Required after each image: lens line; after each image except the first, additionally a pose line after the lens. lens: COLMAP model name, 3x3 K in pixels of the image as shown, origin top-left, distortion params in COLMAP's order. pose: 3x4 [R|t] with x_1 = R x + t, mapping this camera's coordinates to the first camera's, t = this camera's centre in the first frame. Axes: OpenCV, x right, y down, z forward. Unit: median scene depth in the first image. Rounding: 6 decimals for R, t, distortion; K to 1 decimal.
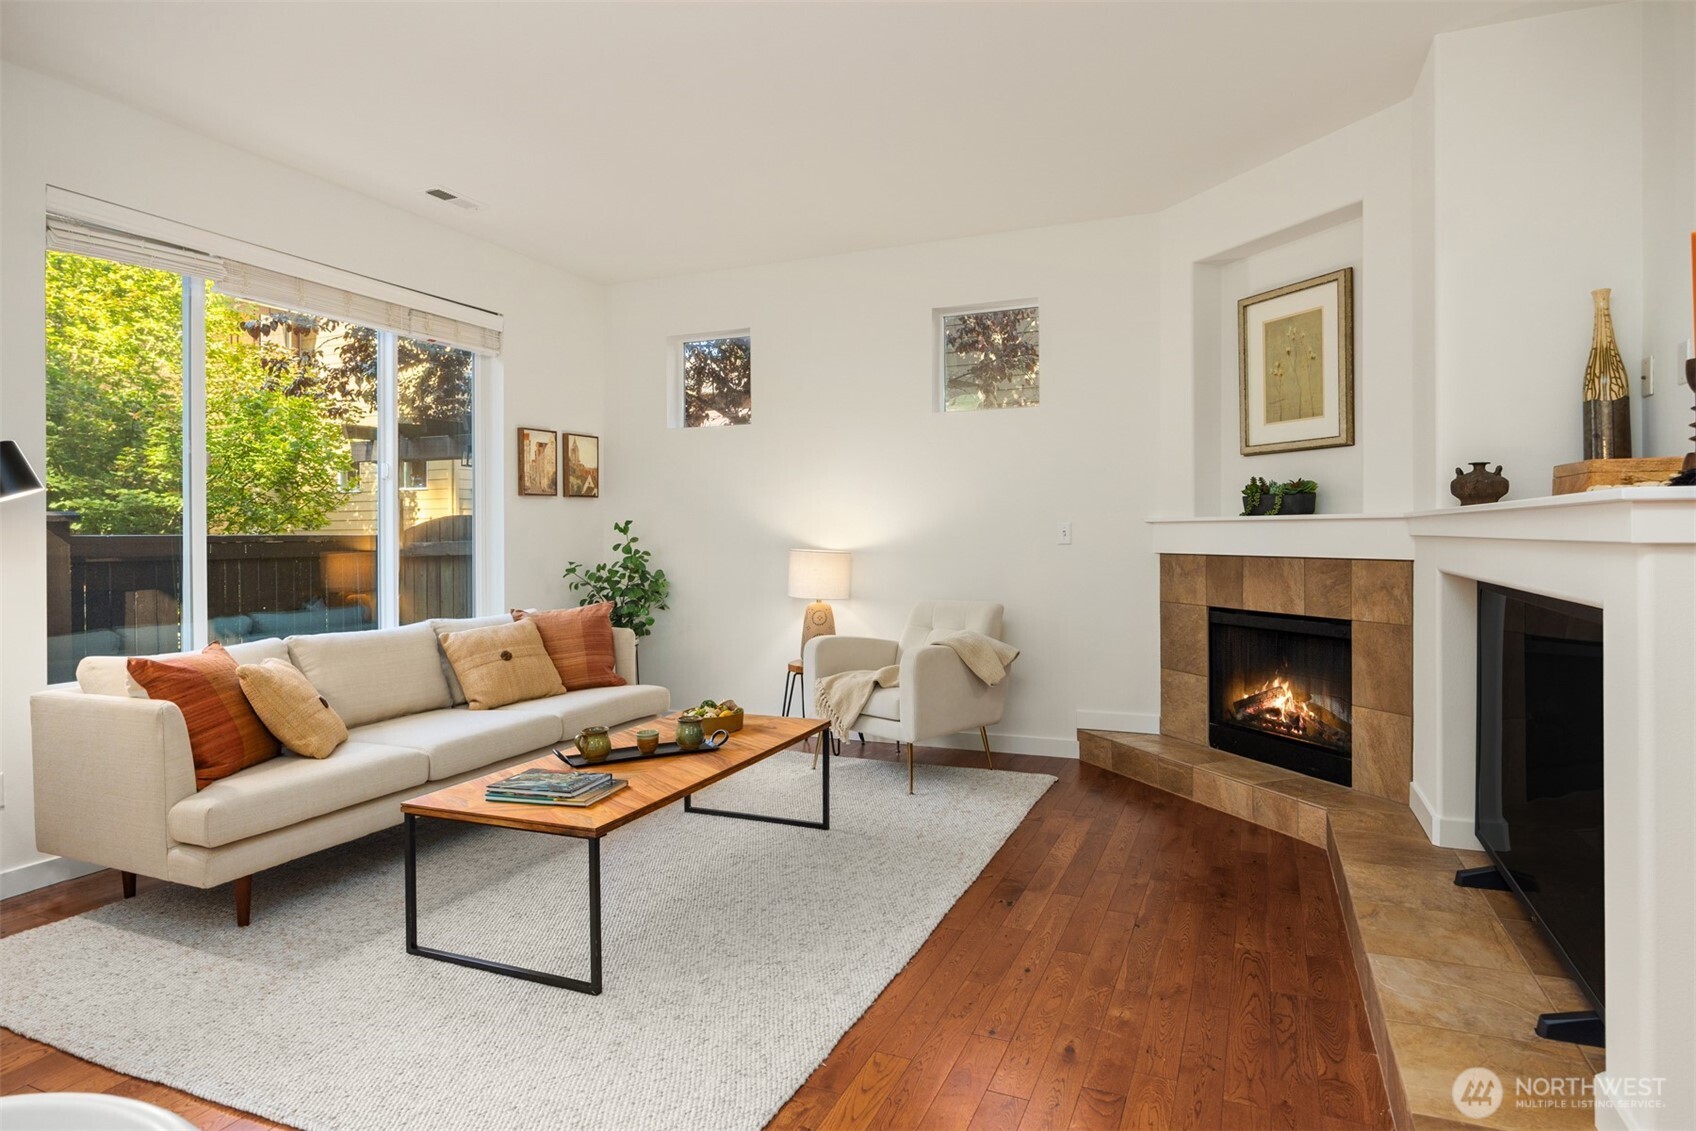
lens RADIAL K [[906.5, 0, 852.2], [0, 906.5, 544.9], [0, 0, 1]] dist [-0.001959, -0.000147]
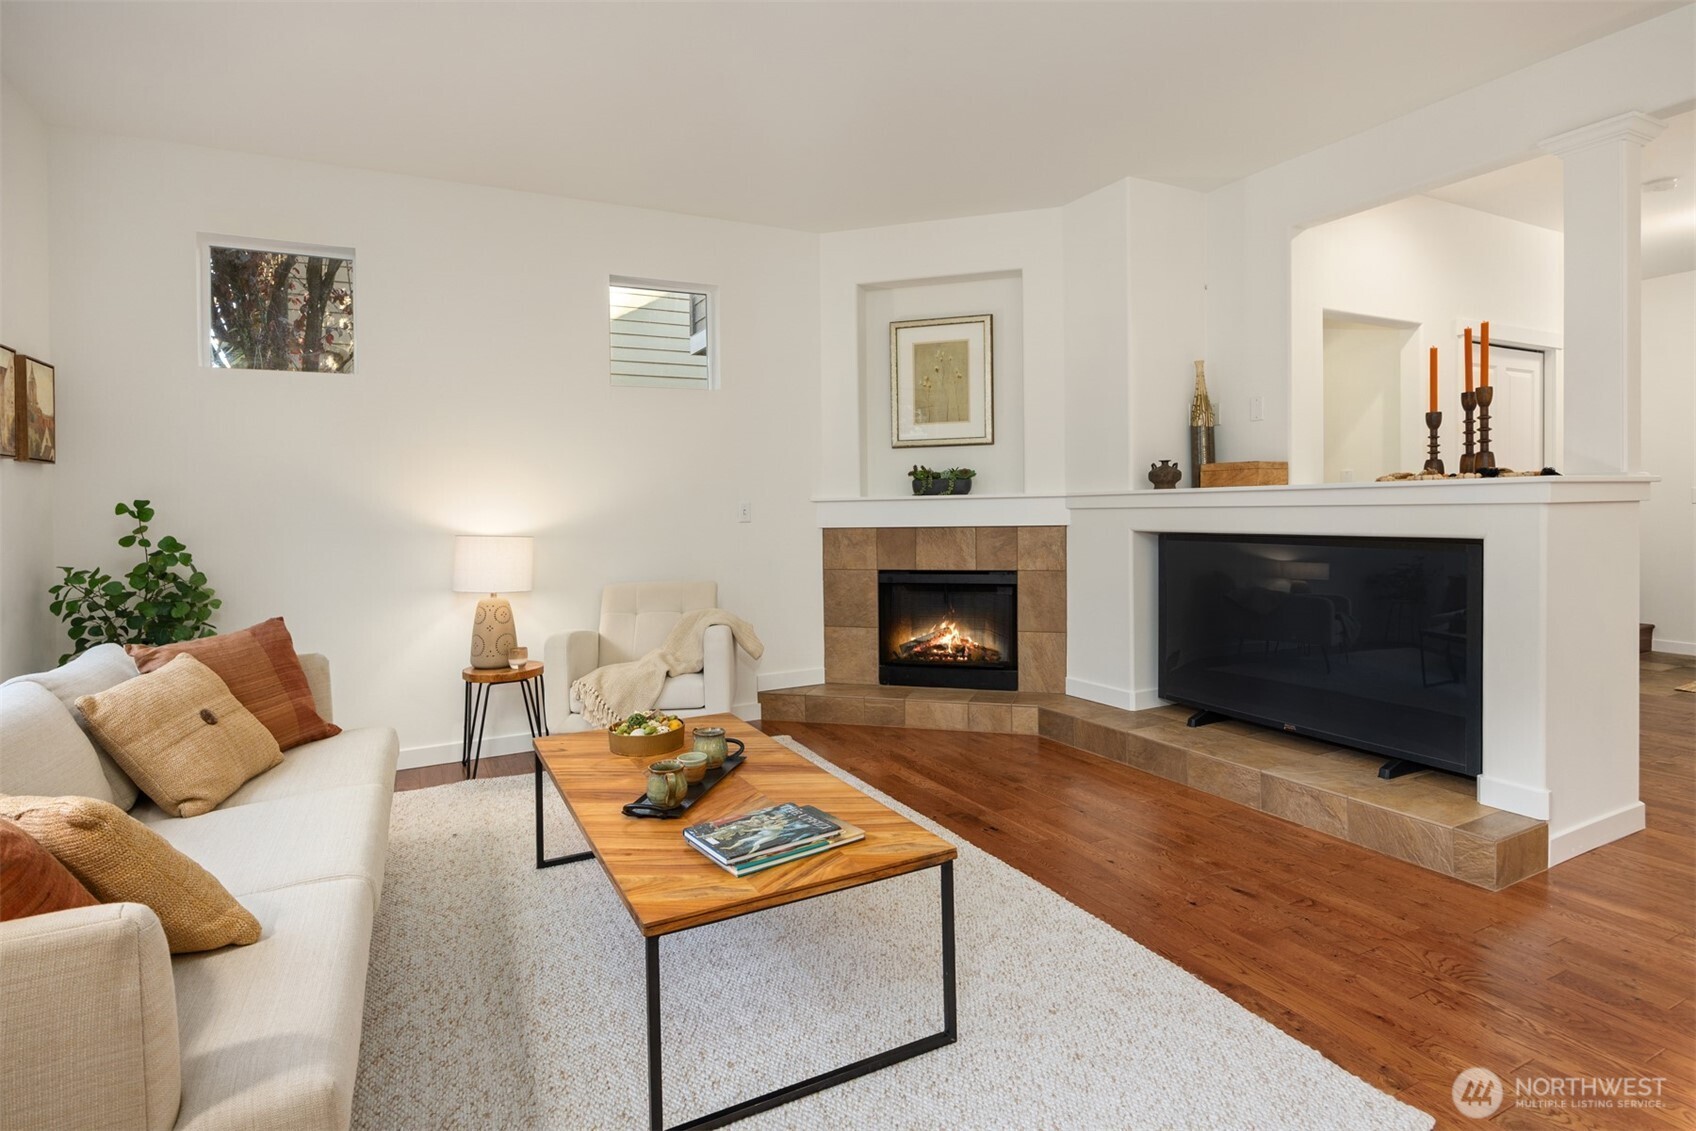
lens RADIAL K [[846.1, 0, 836.7], [0, 846.1, 534.2], [0, 0, 1]] dist [-0.002808, -0.000217]
pose [[0.658468, -0.027757, 0.752096, -0.534661], [0.023942, 0.999586, 0.015929, 0.000239], [-0.752228, 0.007518, 0.658861, 0.312145]]
